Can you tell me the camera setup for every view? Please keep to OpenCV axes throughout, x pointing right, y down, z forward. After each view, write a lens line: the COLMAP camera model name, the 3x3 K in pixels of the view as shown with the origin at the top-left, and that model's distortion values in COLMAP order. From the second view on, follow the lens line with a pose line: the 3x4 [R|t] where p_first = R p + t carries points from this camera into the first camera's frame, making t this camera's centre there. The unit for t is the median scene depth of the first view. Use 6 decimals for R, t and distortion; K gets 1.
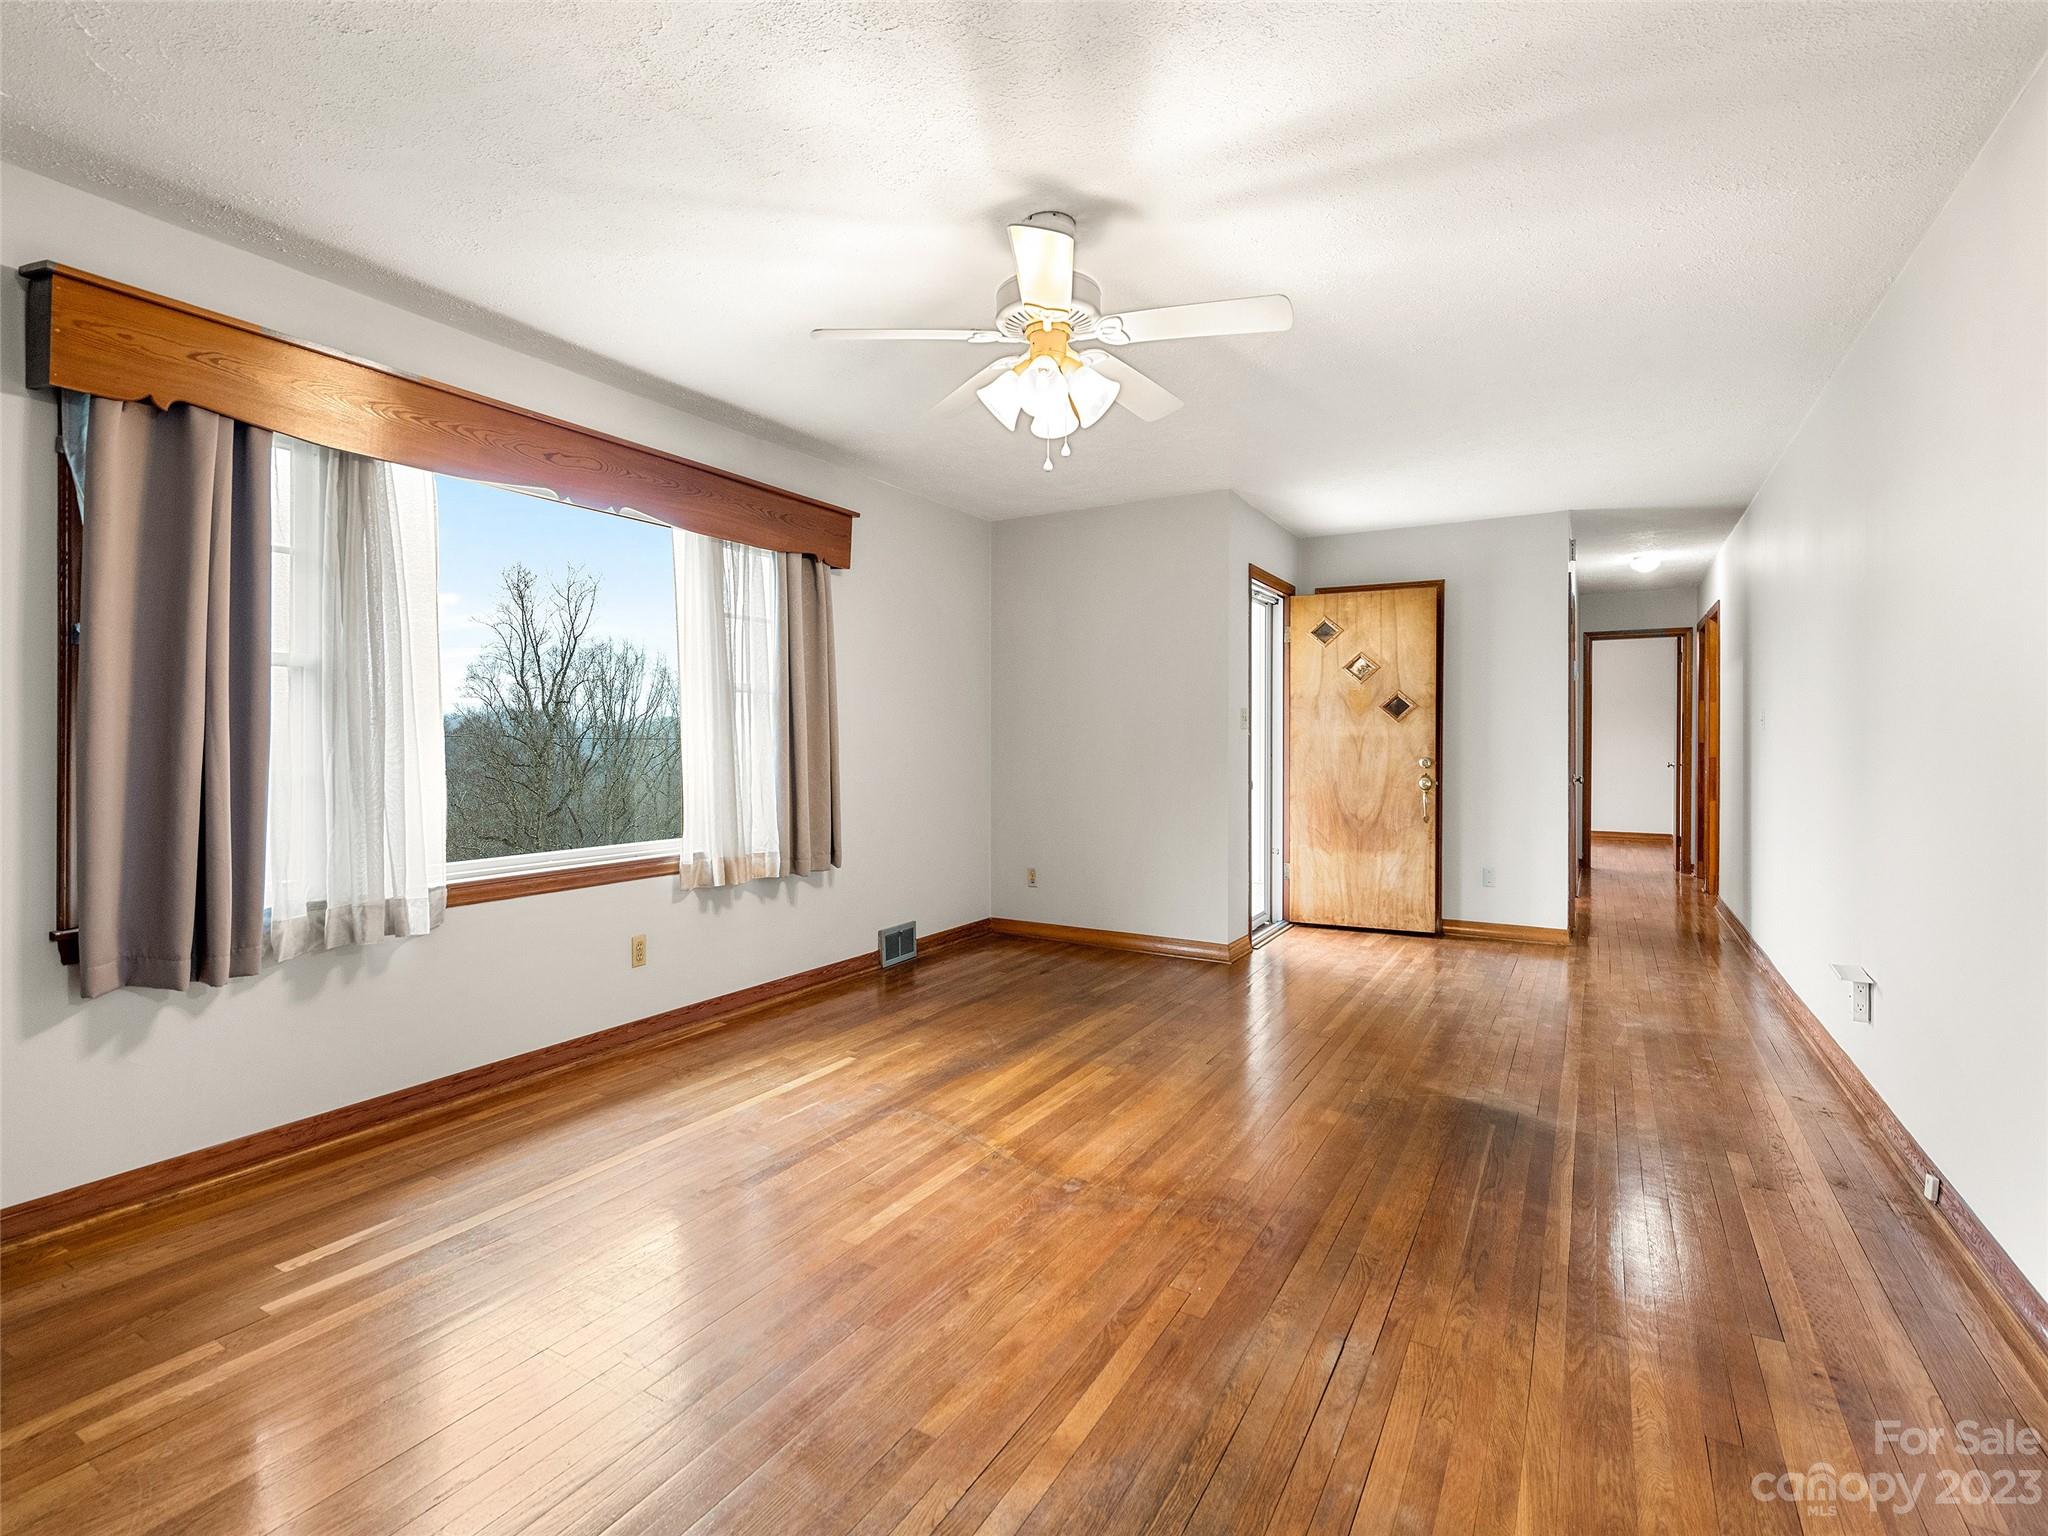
lens RADIAL K [[986.7, 0, 961.6], [0, 986.7, 751.3], [0, 0, 1]] dist [0.008804, -0.001611]
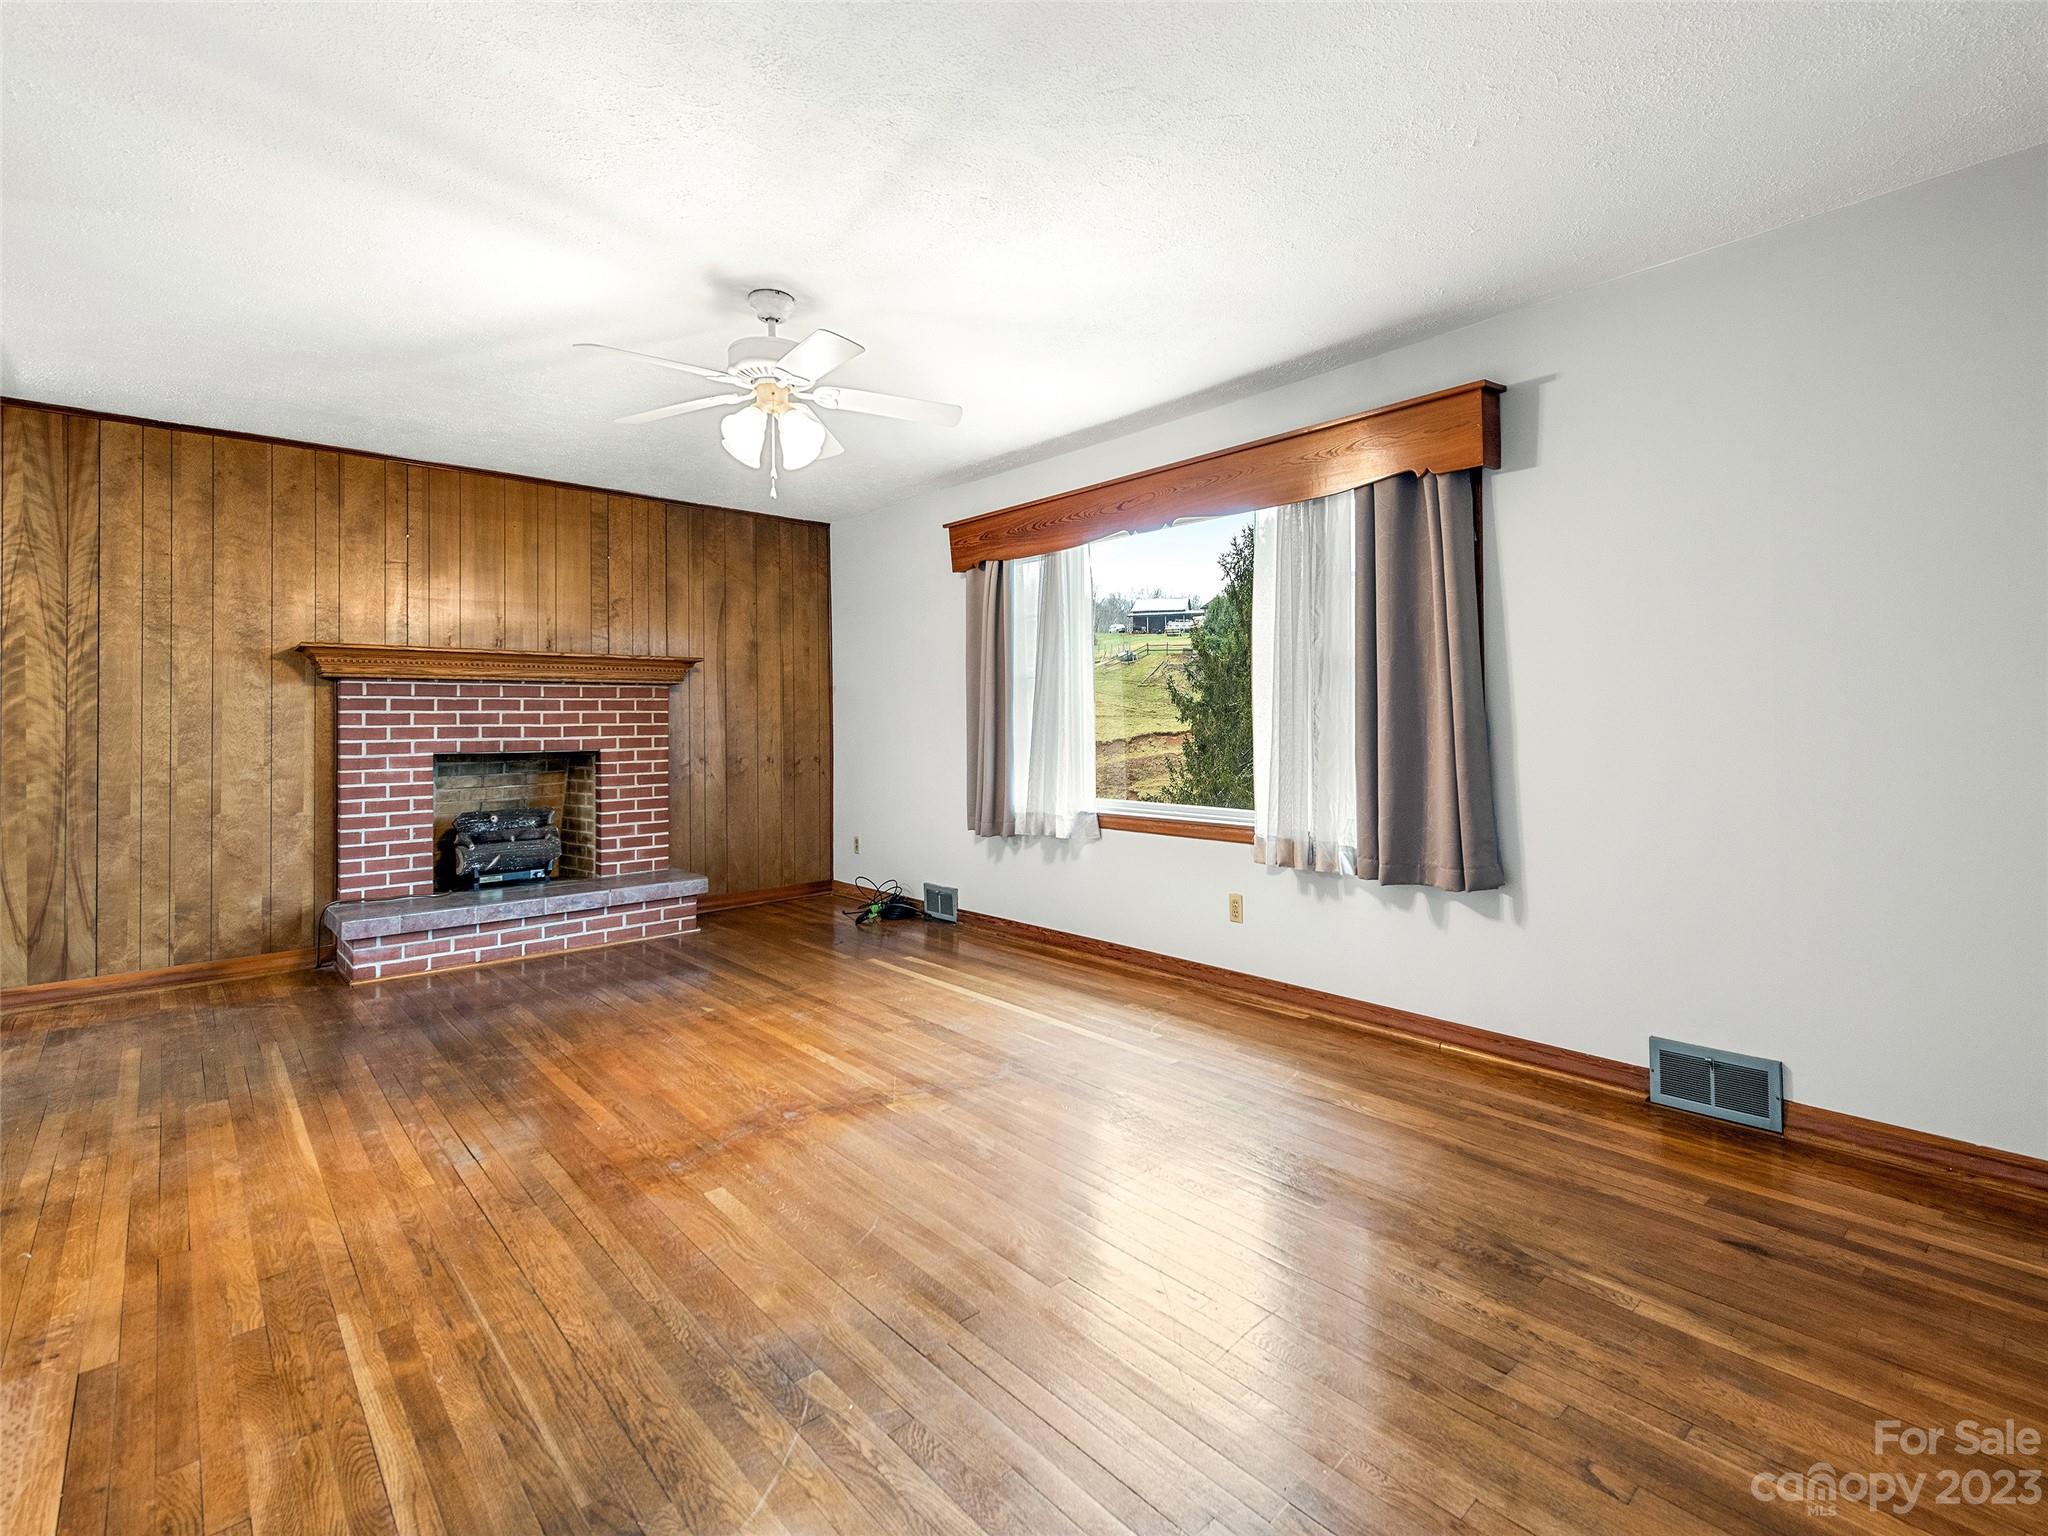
lens RADIAL K [[942.7, 0, 1044.0], [0, 942.7, 715.2], [0, 0, 1]] dist [0.019174, -0.005116]
pose [[-0.252112, -0.001223, -0.967697, 0.729080], [-0.000902, 0.999999, -0.001029, -0.010488], [0.967698, 0.000613, -0.252113, 1.040931]]
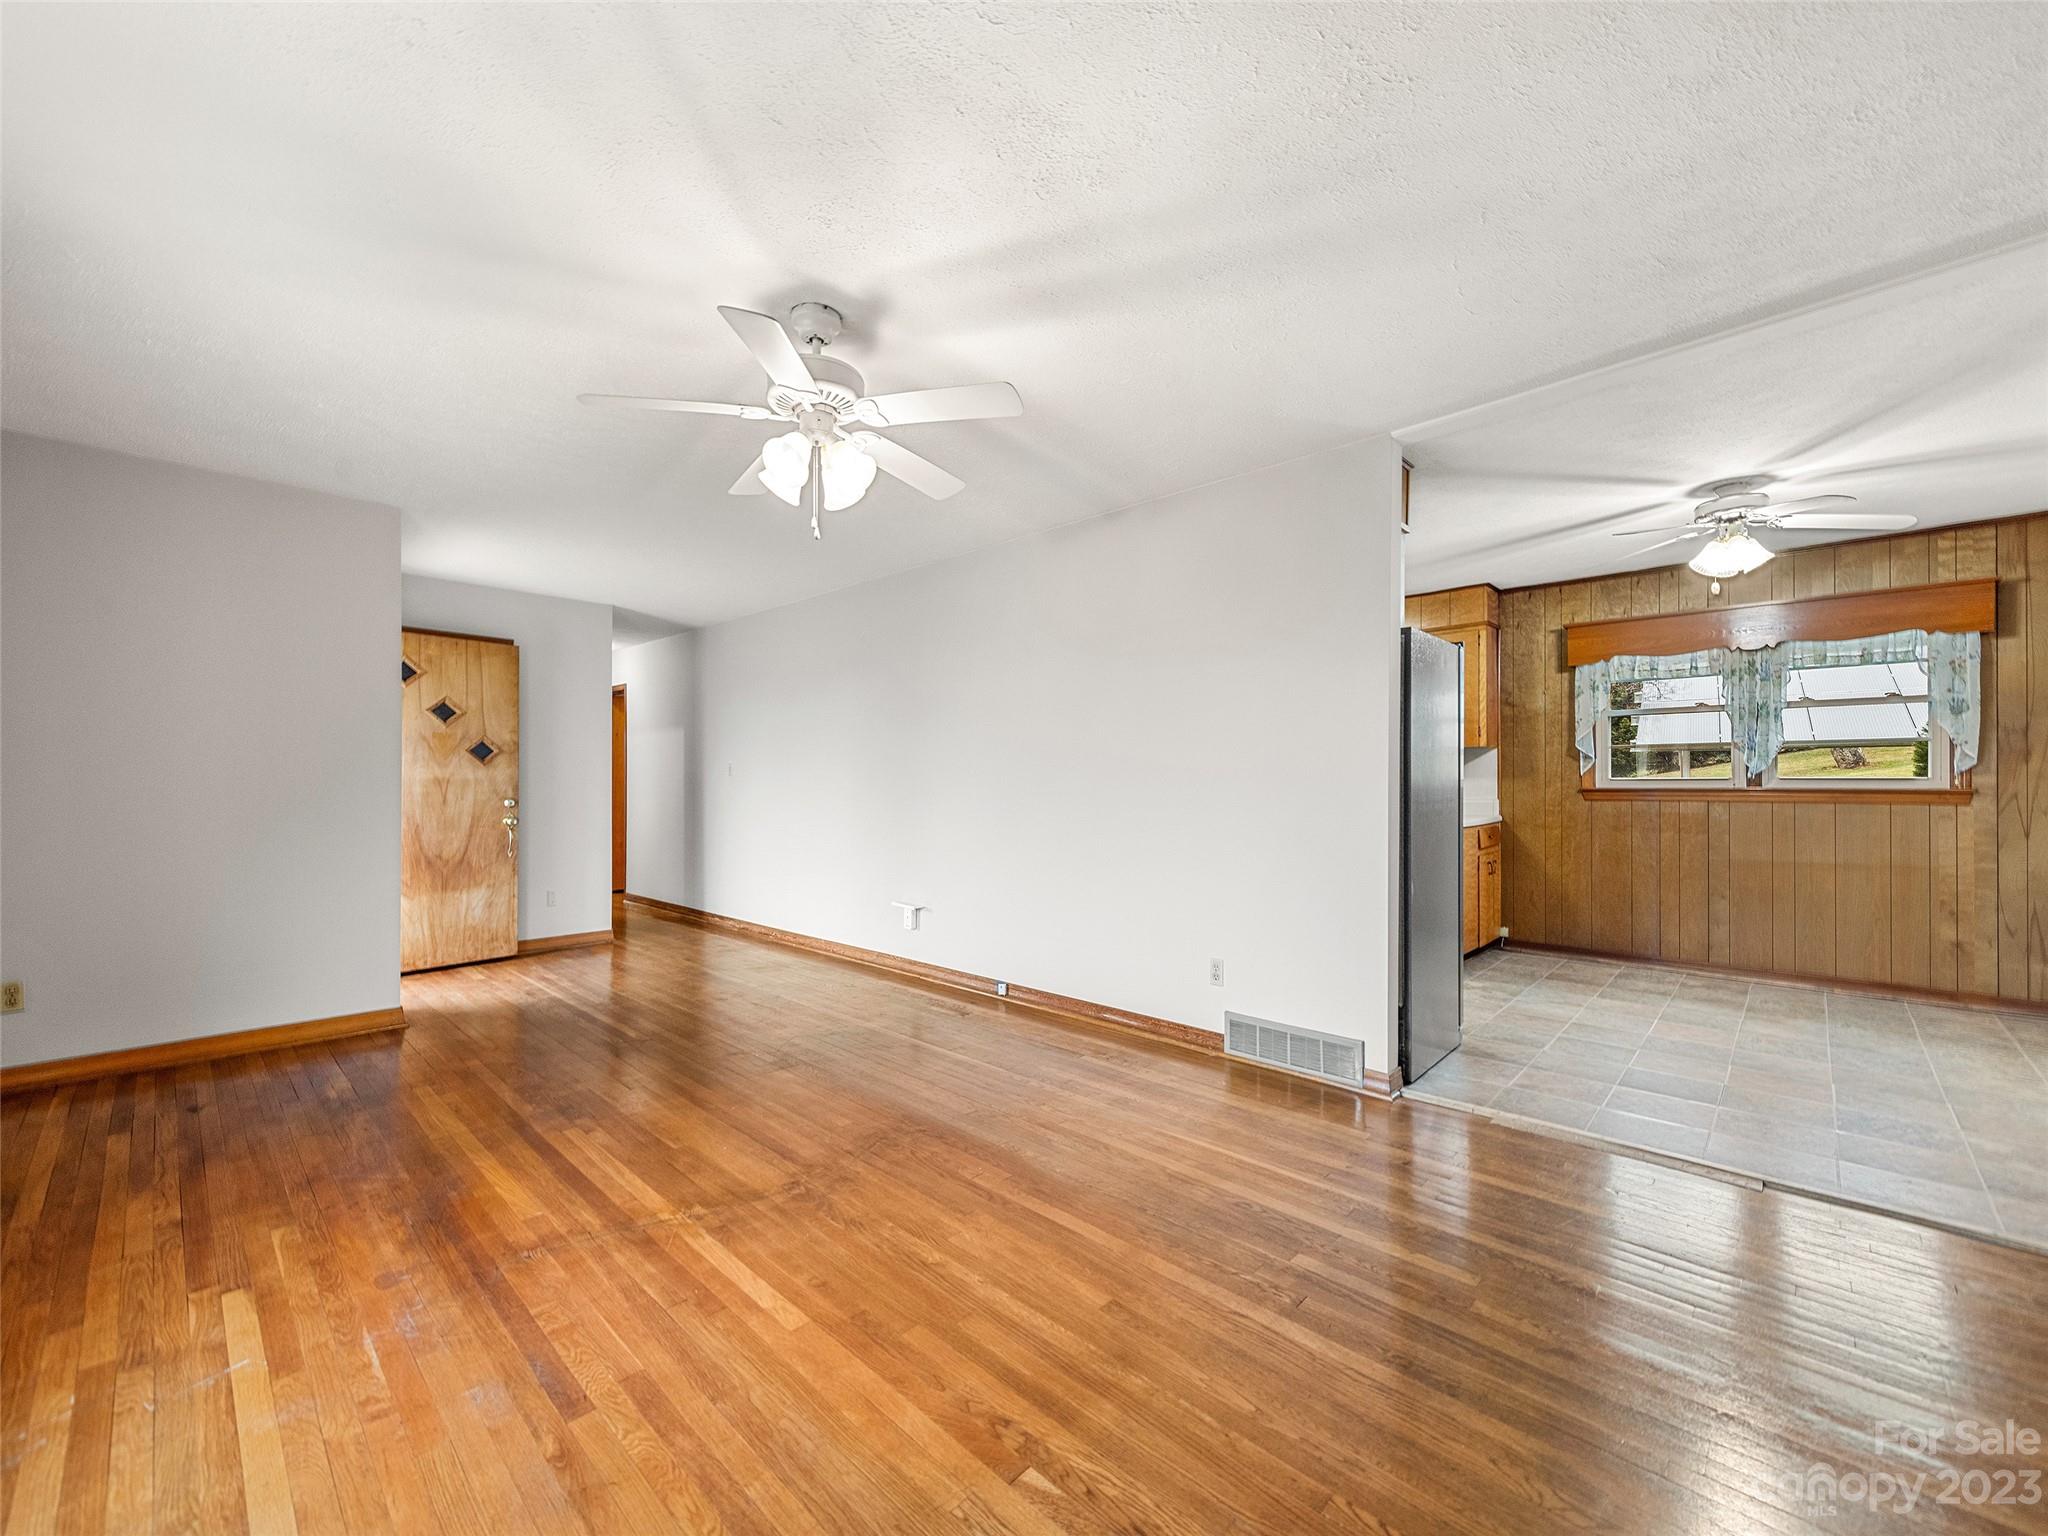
lens RADIAL K [[830.3, 0, 1019.7], [0, 830.3, 786.0], [0, 0, 1]] dist [0.011866, -0.002278]
pose [[0.198937, -0.003204, 0.980007, -0.500117], [0.009360, 0.999955, 0.001369, -0.004917], [-0.979968, 0.008901, 0.198958, 0.382139]]
